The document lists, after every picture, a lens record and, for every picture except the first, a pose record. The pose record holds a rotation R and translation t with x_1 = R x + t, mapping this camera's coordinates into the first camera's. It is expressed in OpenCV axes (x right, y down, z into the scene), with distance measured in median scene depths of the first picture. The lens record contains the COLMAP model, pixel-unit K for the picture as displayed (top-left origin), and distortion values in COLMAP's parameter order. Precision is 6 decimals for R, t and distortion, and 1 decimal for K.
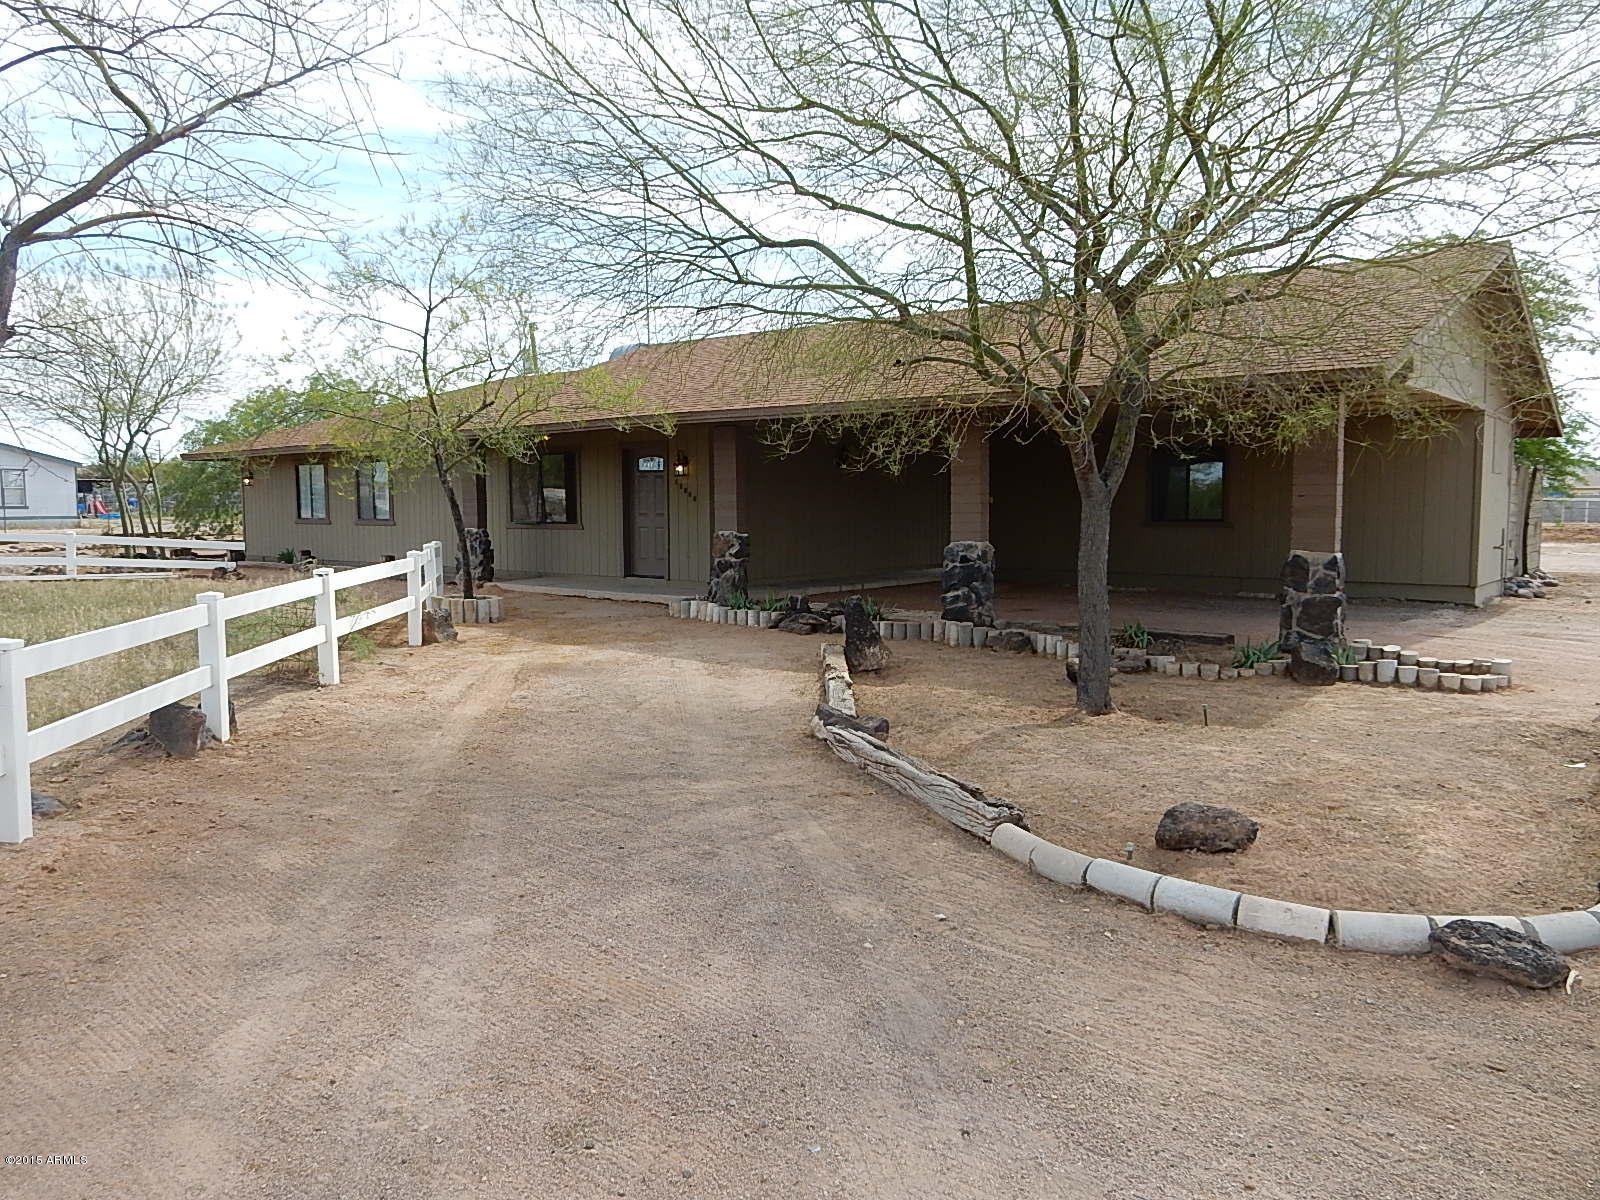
lens RADIAL K [[1192.6, 0, 814.1], [0, 1192.6, 589.4], [0, 0, 1]] dist [0.006549, 0.001084]
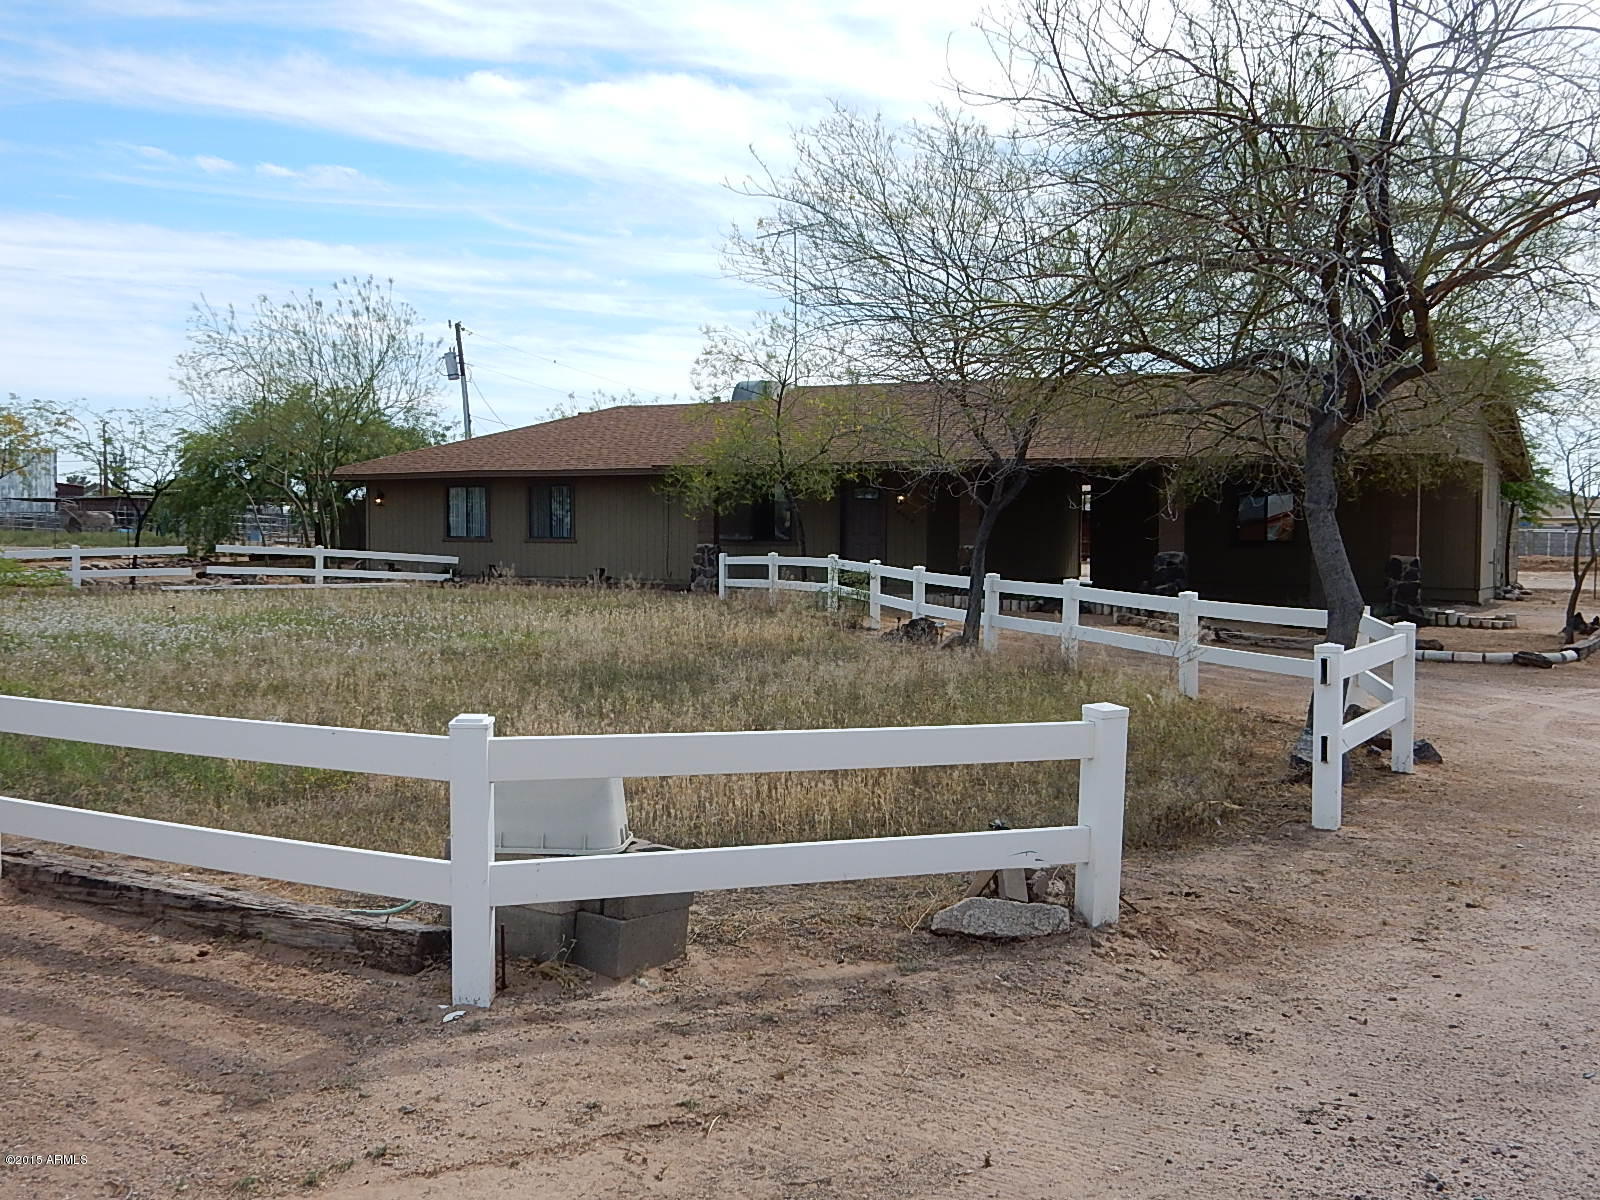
lens RADIAL K [[1632.9, 0, 841.8], [0, 1632.9, 582.0], [0, 0, 1]] dist [0.021339, 0.000000]
pose [[0.986176, 0.002570, 0.165679, -0.409438], [0.004337, 0.999137, -0.041314, 0.053688], [-0.165642, 0.041461, 0.985314, -0.626367]]
